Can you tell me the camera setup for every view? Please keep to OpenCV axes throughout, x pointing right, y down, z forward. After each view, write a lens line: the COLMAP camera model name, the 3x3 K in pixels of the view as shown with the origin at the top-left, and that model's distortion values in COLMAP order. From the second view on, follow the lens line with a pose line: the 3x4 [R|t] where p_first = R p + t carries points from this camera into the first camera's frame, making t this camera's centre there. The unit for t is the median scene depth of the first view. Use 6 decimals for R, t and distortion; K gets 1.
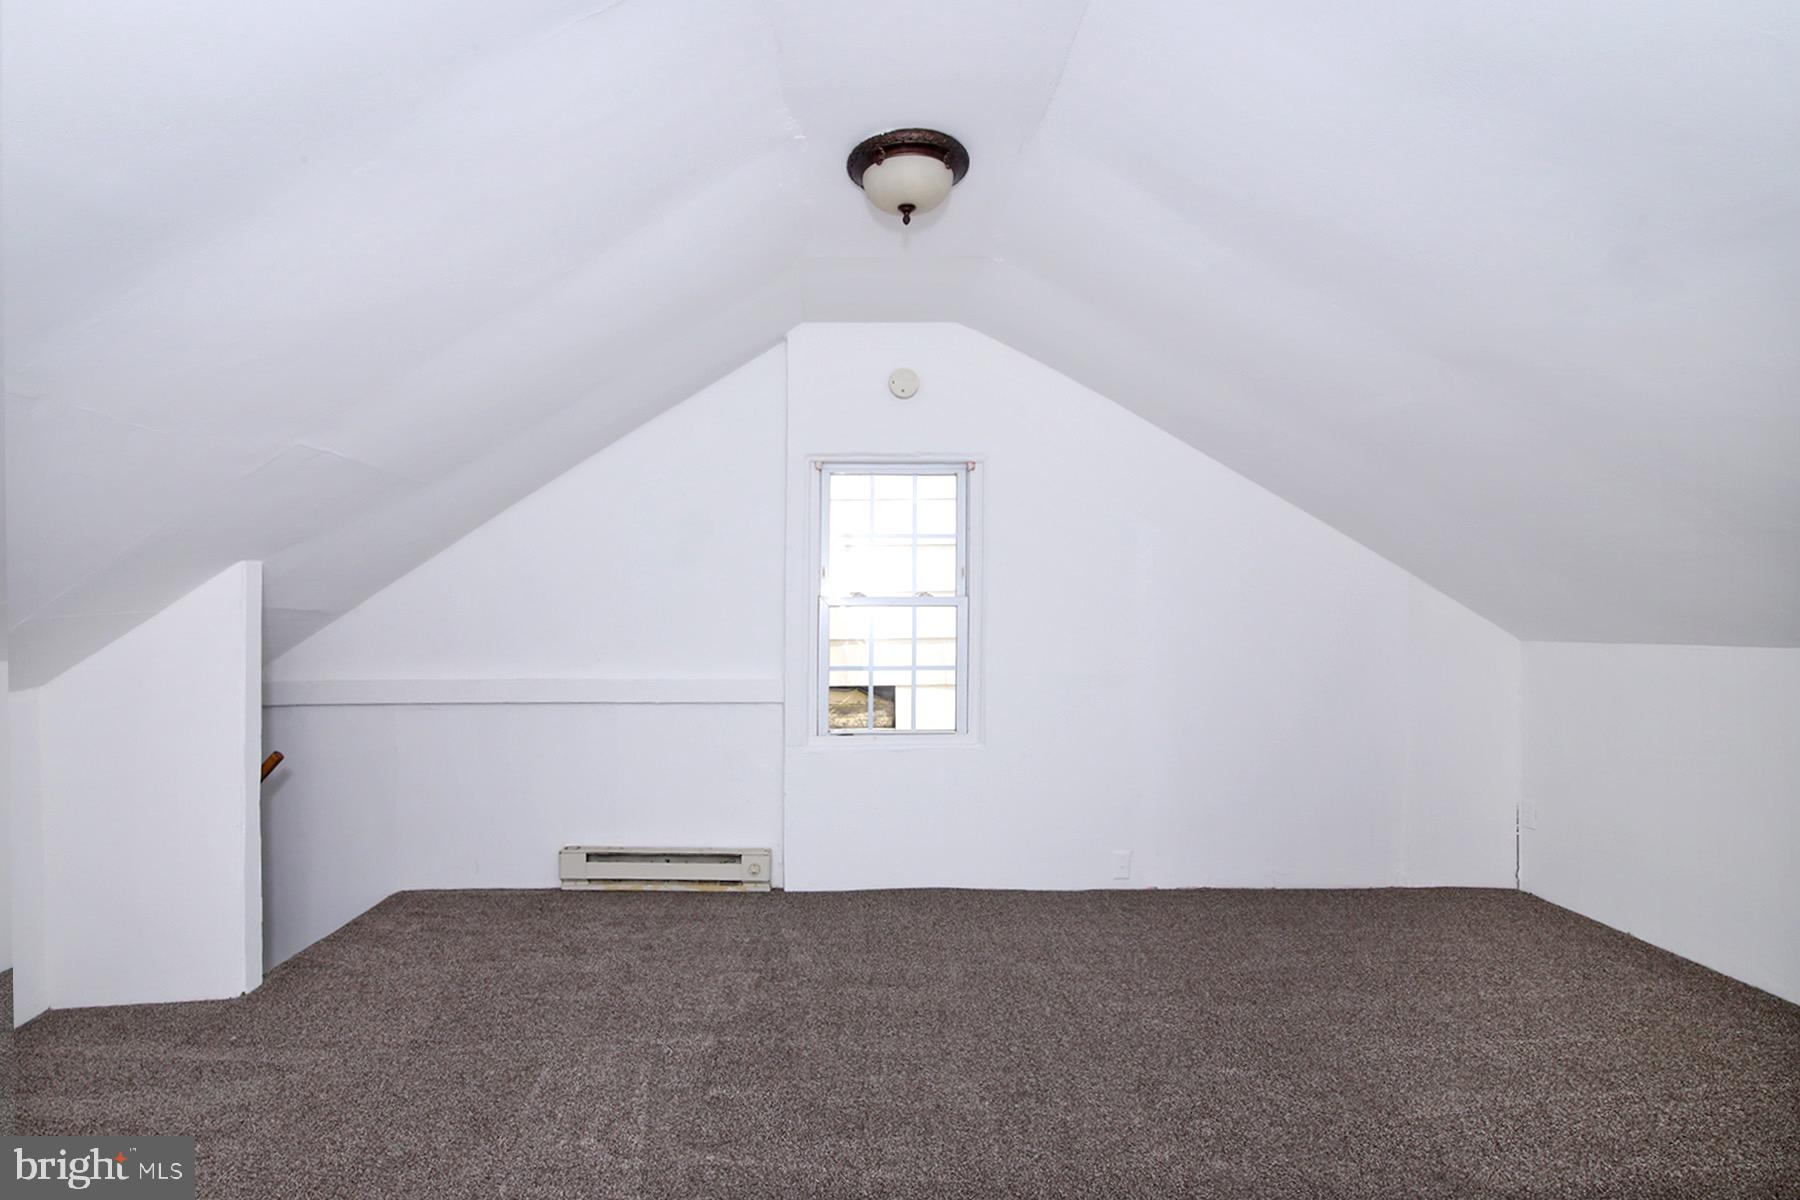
lens RADIAL K [[906.1, 0, 898.4], [0, 906.1, 607.0], [0, 0, 1]] dist [0.032837, -0.000098]
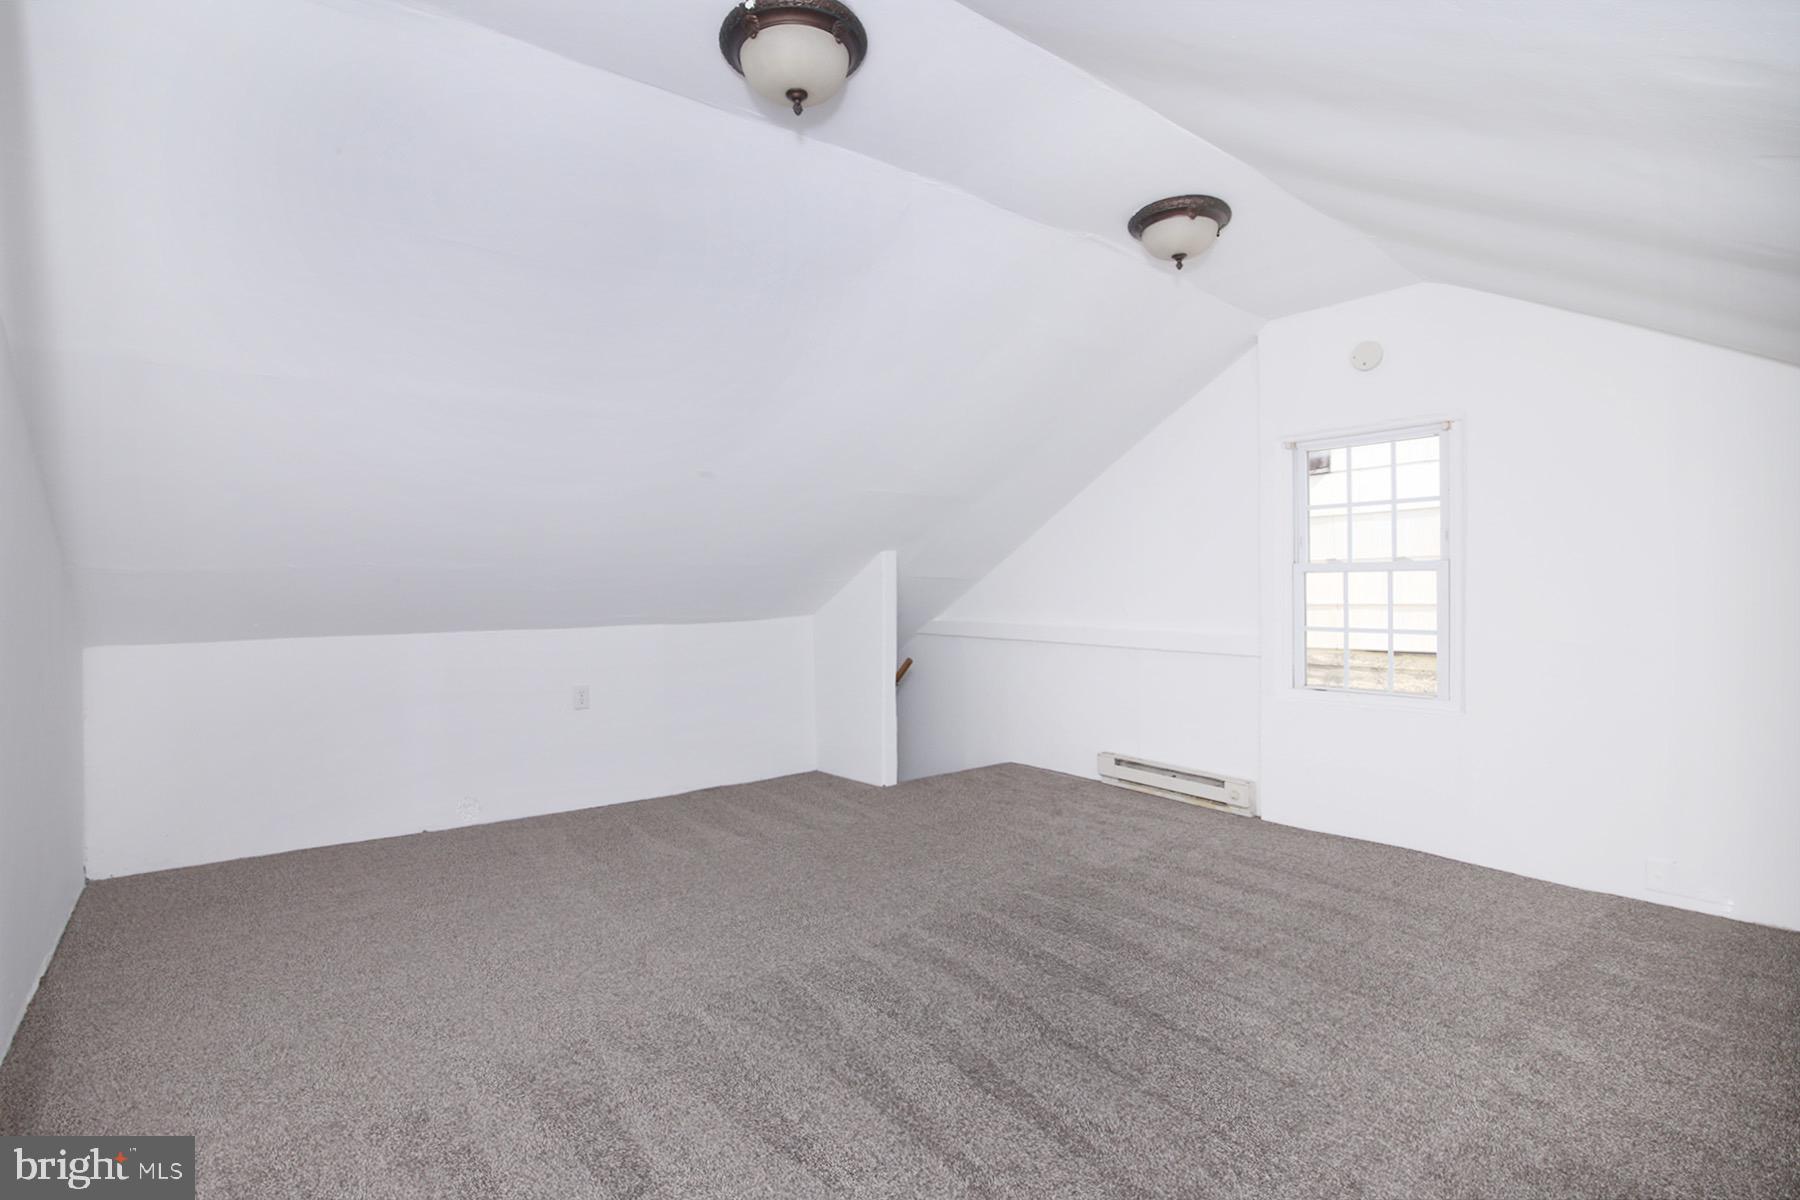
lens RADIAL K [[876.0, 0, 900.0], [0, 876.0, 600.0], [0, 0, 1]] dist [-0.010870, 0.000273]
pose [[0.636104, 0.017310, -0.771409, 0.441128], [0.011156, 0.999438, 0.031626, -0.006016], [0.771523, -0.028723, 0.635553, -0.051498]]
